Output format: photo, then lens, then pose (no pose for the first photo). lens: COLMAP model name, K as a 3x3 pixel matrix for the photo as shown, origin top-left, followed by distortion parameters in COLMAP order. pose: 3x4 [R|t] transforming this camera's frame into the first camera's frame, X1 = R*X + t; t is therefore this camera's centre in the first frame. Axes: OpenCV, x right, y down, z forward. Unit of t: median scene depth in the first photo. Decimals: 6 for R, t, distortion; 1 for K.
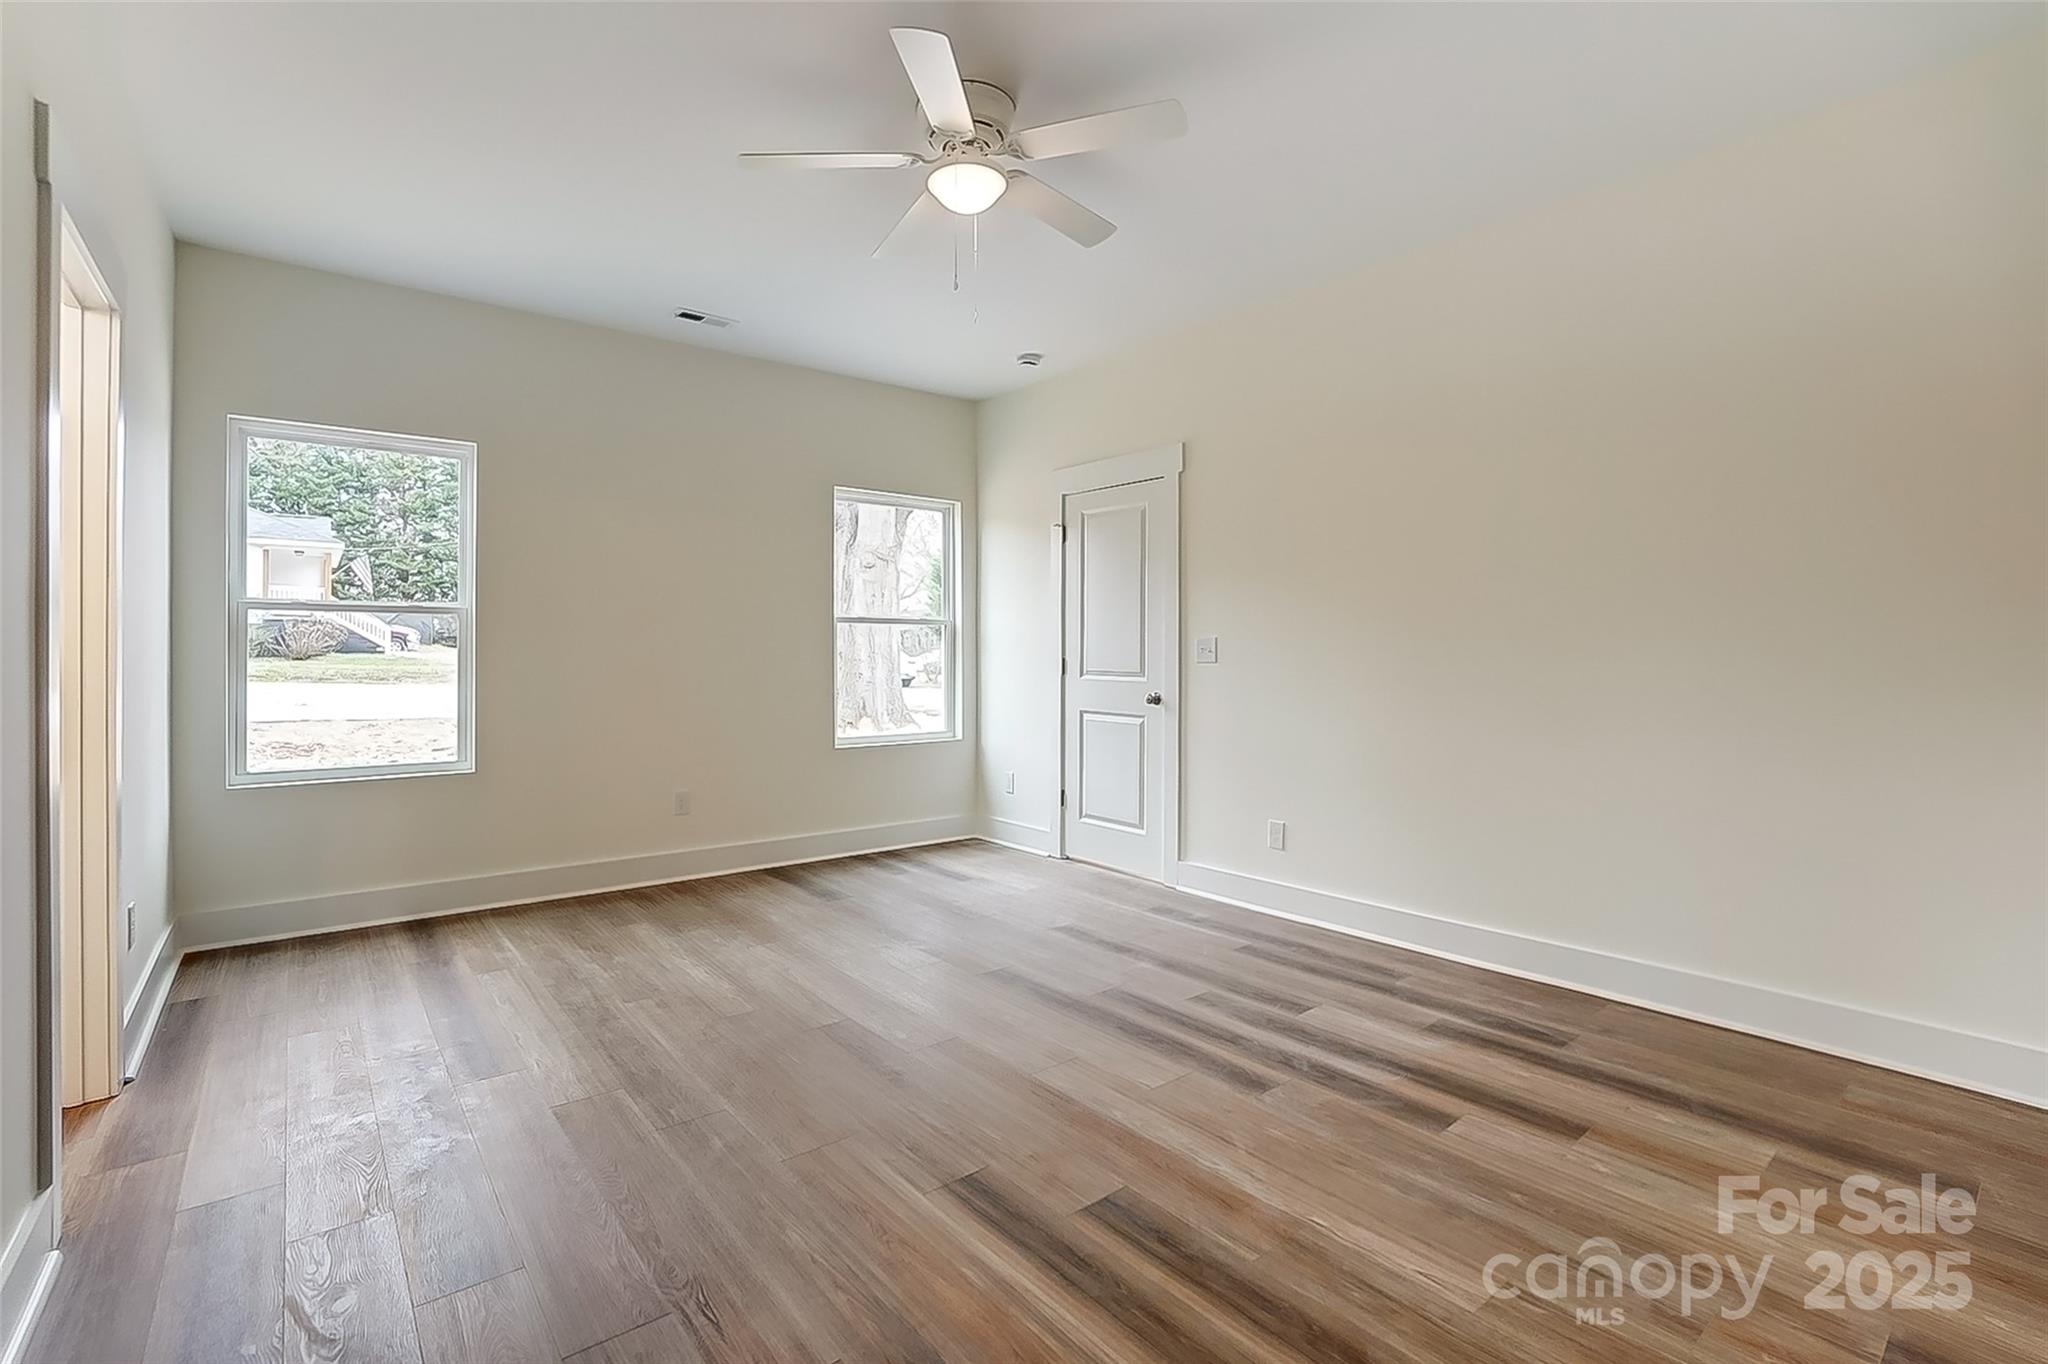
lens RADIAL K [[930.9, 0, 1017.4], [0, 930.9, 661.1], [0, 0, 1]] dist [-0.058957, 0.022239]
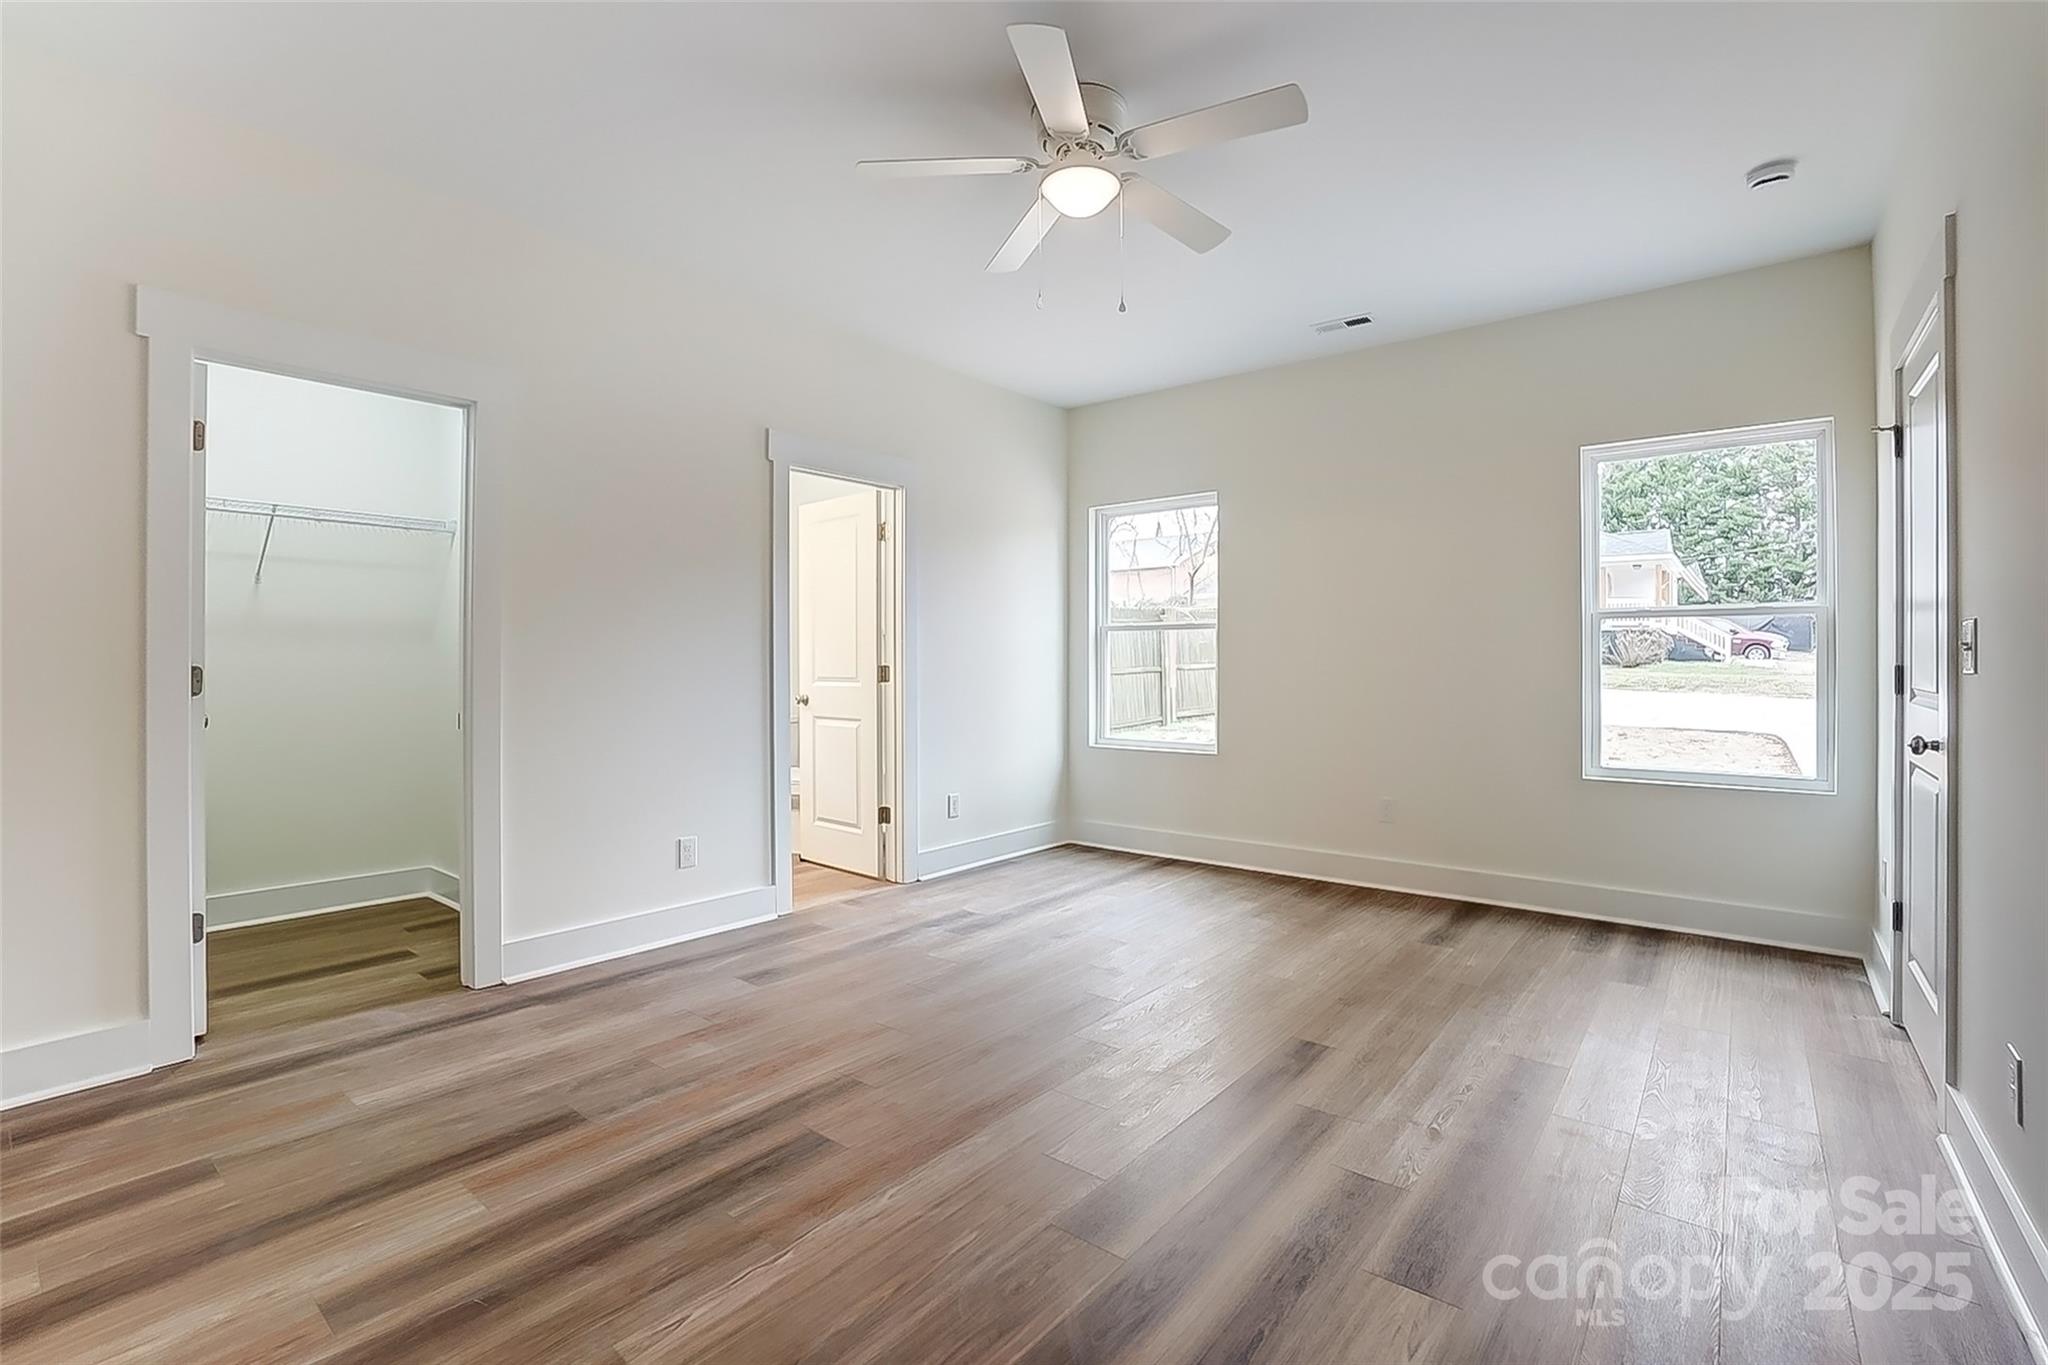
lens RADIAL K [[930.9, 0, 1017.4], [0, 930.9, 661.6], [0, 0, 1]] dist [-0.058957, 0.022239]
pose [[0.187099, -0.002638, -0.982337, 0.825204], [-0.006755, 0.999969, -0.003972, -0.000072], [0.982318, 0.007379, 0.187076, 0.668711]]
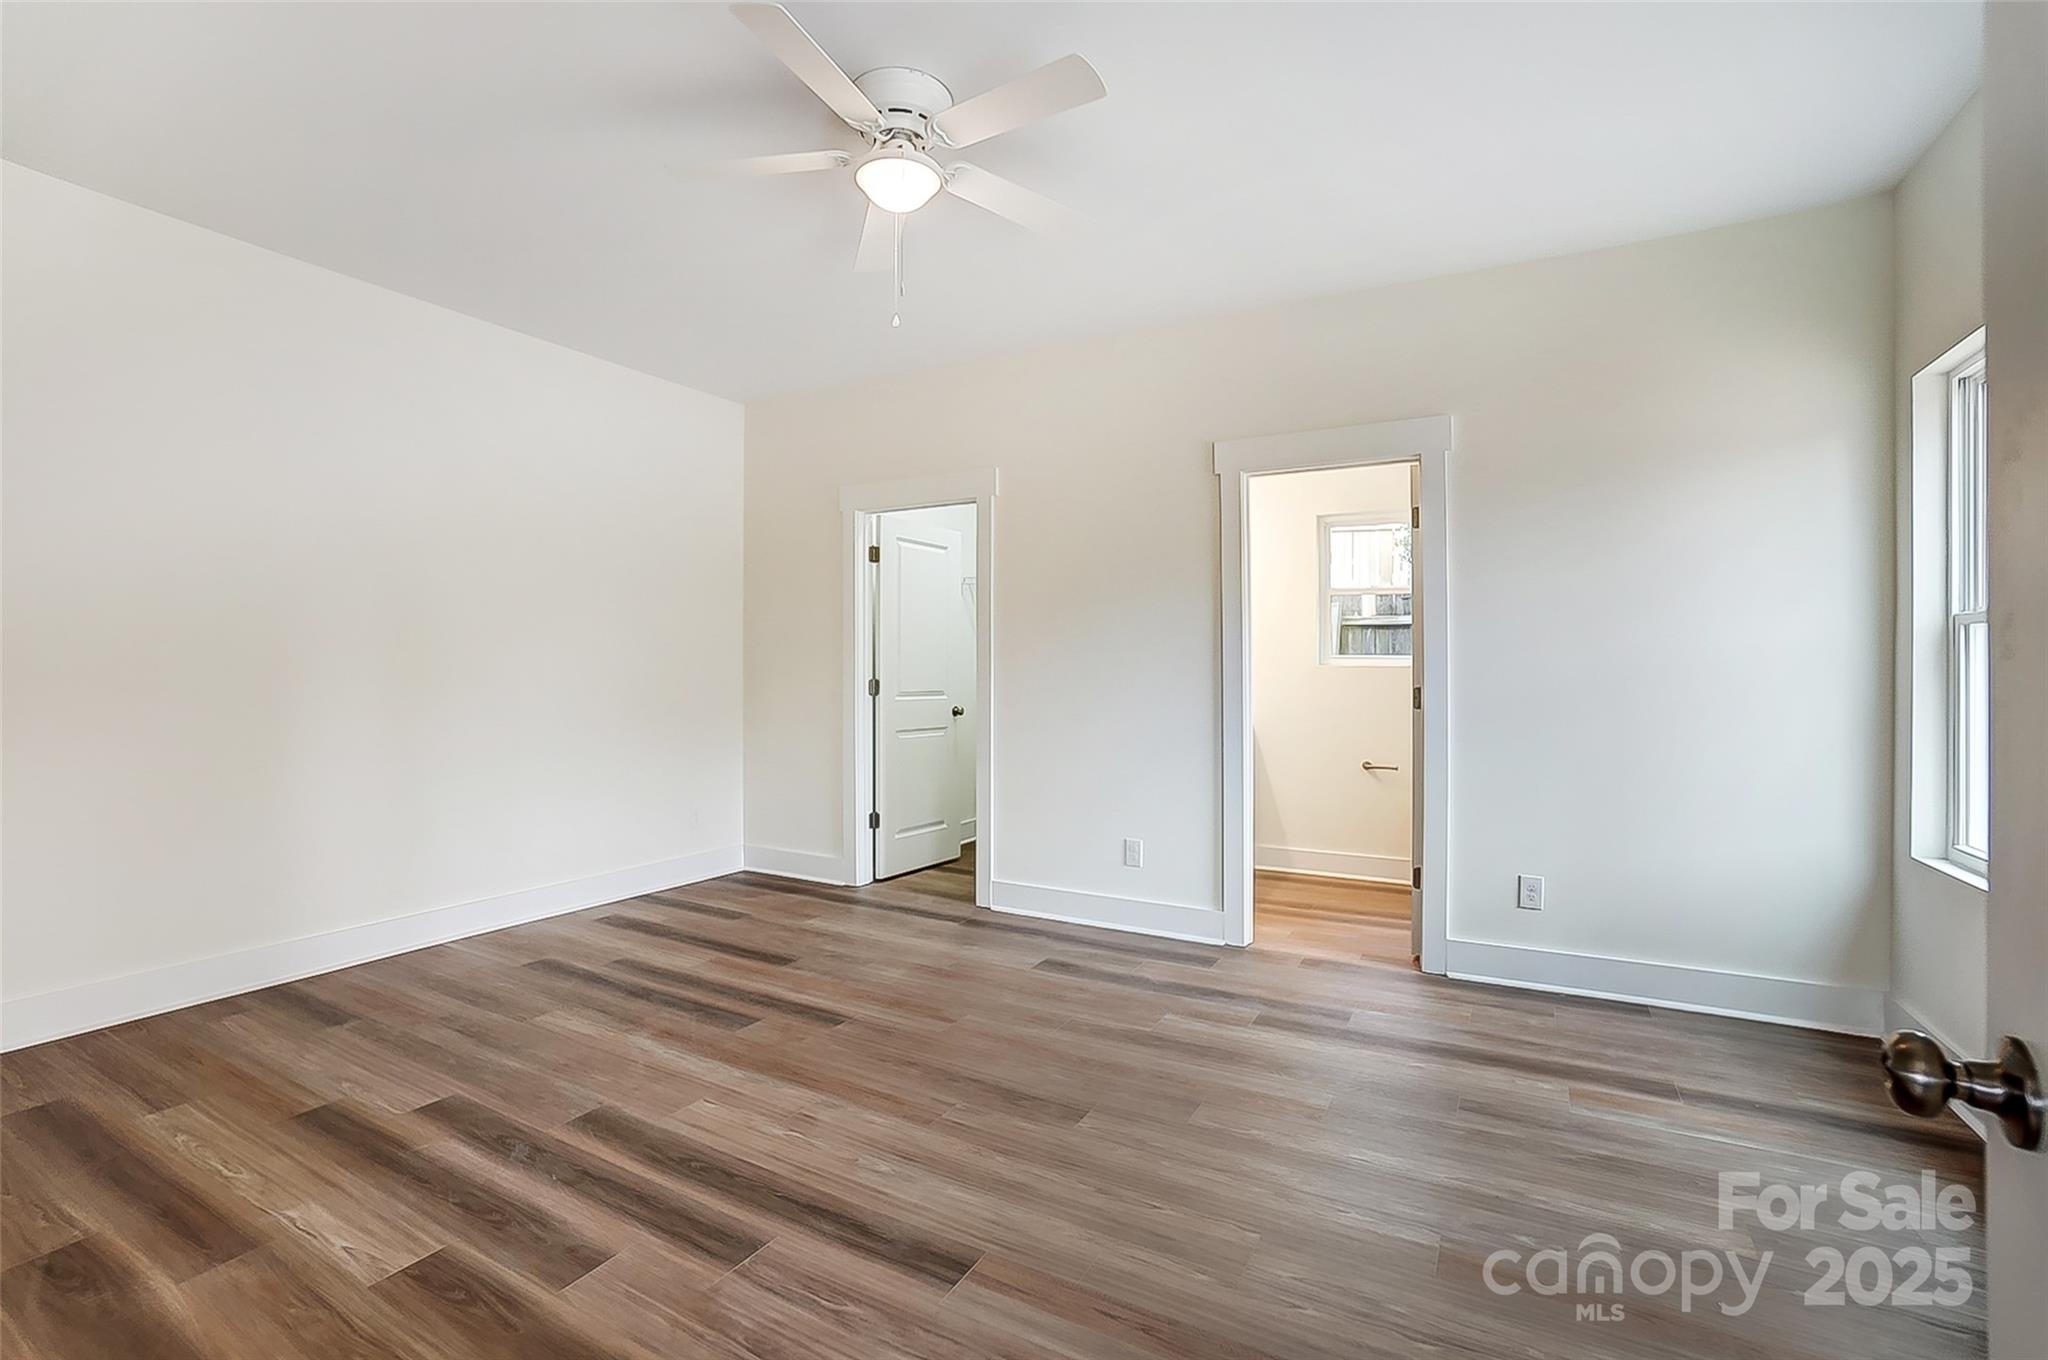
lens RADIAL K [[883.3, 0, 974.0], [0, 883.3, 677.5], [0, 0, 1]] dist [-0.054739, 0.000059]
pose [[-0.940359, -0.008800, -0.340069, 0.161935], [-0.011965, 0.999902, 0.007213, -0.014453], [0.339972, 0.010852, -0.940373, 1.662036]]
